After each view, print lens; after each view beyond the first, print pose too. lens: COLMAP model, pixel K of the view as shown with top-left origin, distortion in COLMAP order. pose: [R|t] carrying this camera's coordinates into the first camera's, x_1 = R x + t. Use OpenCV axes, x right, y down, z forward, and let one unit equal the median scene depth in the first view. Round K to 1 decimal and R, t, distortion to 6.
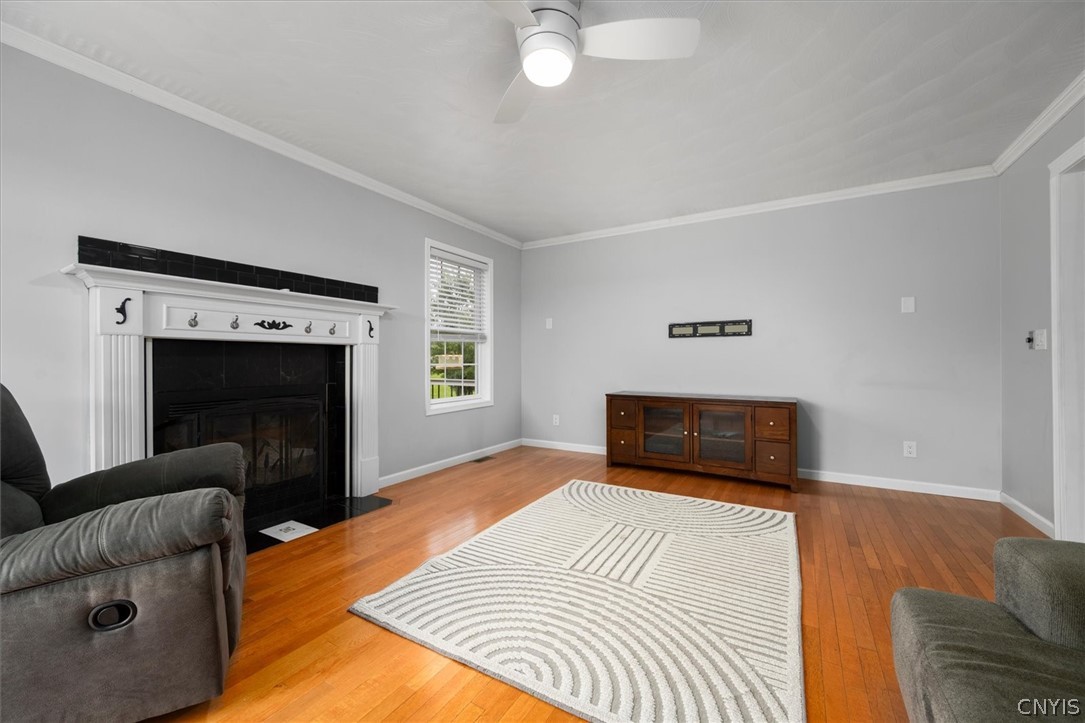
lens RADIAL K [[436.1, 0, 540.5], [0, 436.1, 362.7], [0, 0, 1]] dist [0.002214, -0.000456]
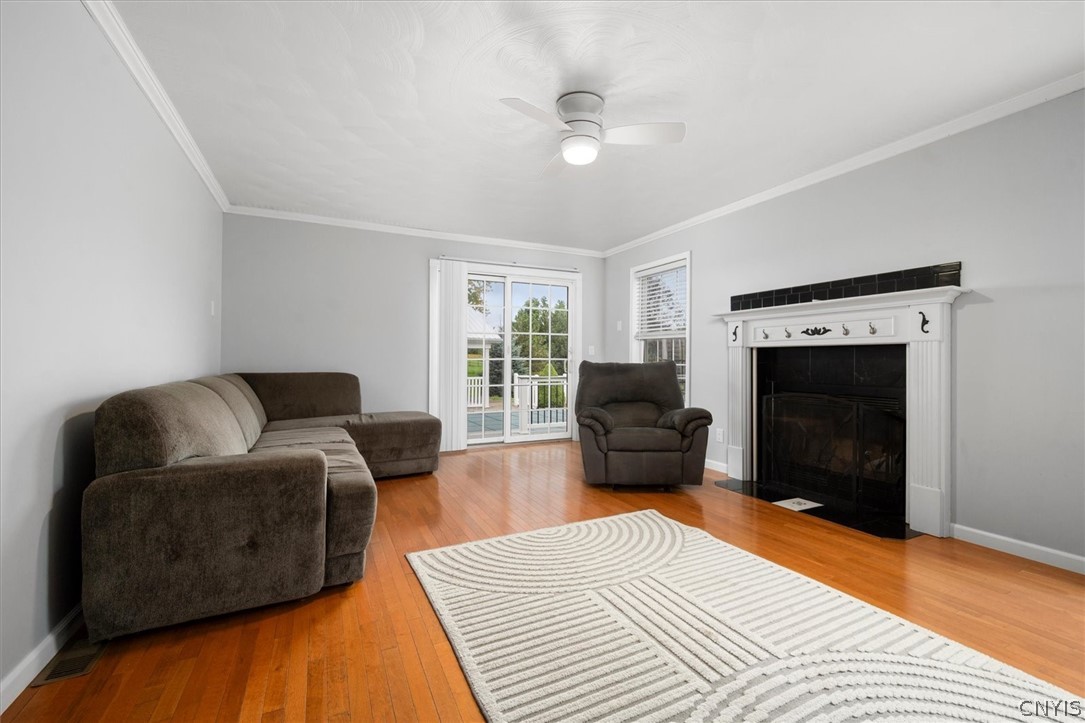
lens RADIAL K [[436.1, 0, 537.5], [0, 436.1, 359.5], [0, 0, 1]] dist [0.002214, -0.000456]
pose [[-0.549030, -0.004822, -0.835789, 0.845051], [-0.009627, 0.999954, 0.000555, -0.004336], [0.835747, 0.008351, -0.549051, 1.101641]]
